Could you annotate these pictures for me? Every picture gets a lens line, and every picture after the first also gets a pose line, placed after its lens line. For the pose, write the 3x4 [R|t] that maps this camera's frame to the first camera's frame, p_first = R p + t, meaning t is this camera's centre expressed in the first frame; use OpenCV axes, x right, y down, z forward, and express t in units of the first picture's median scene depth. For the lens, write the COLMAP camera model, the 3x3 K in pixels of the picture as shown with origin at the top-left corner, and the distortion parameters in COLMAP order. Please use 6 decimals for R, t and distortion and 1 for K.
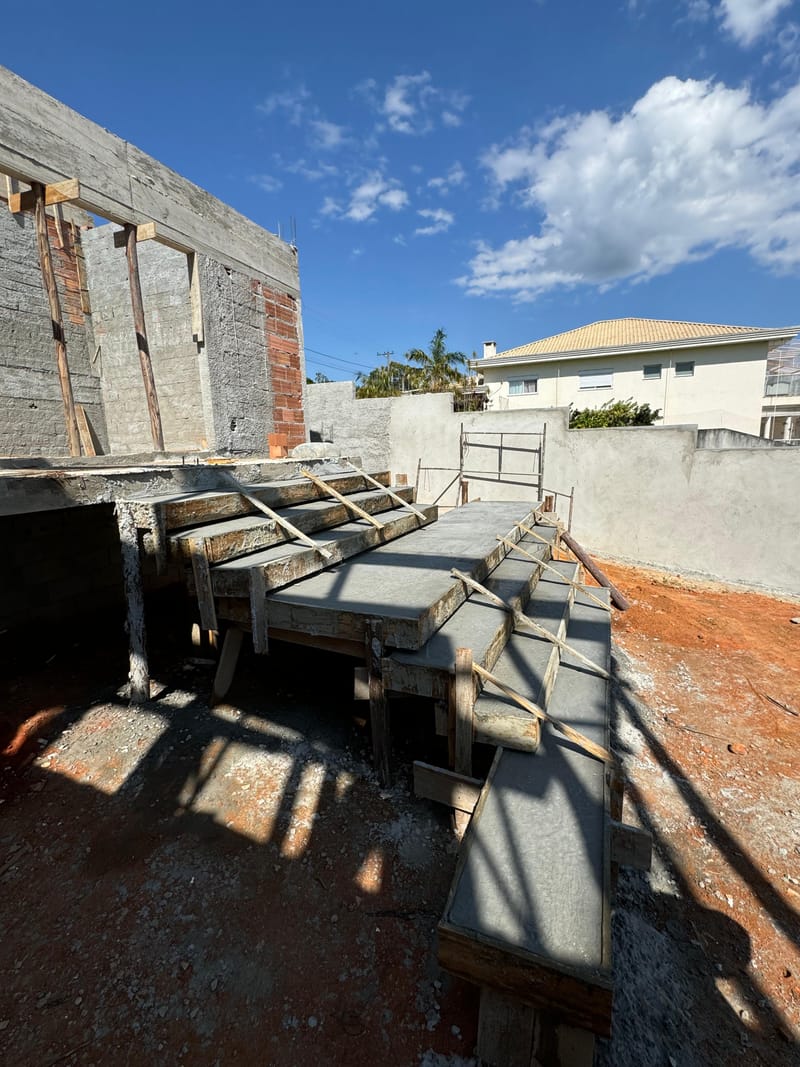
lens RADIAL K [[465.9, 0, 396.2], [0, 465.9, 536.0], [0, 0, 1]] dist [0.000550, -0.000076]
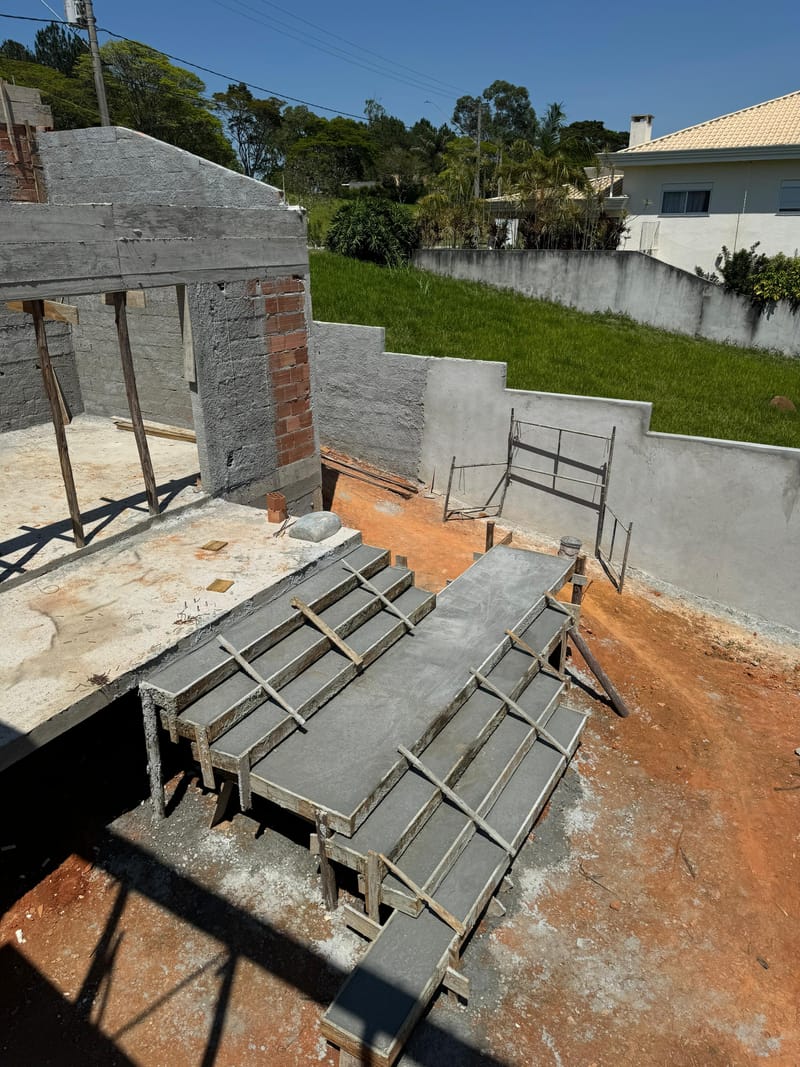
lens RADIAL K [[712.7, 0, 400.0], [0, 712.7, 533.5], [0, 0, 1]] dist [0.094241, -0.109499]
pose [[0.992476, 0.067235, -0.102327, 0.109442], [-0.044781, 0.977162, 0.207722, -0.340534], [0.113956, -0.201576, 0.972821, -0.289306]]
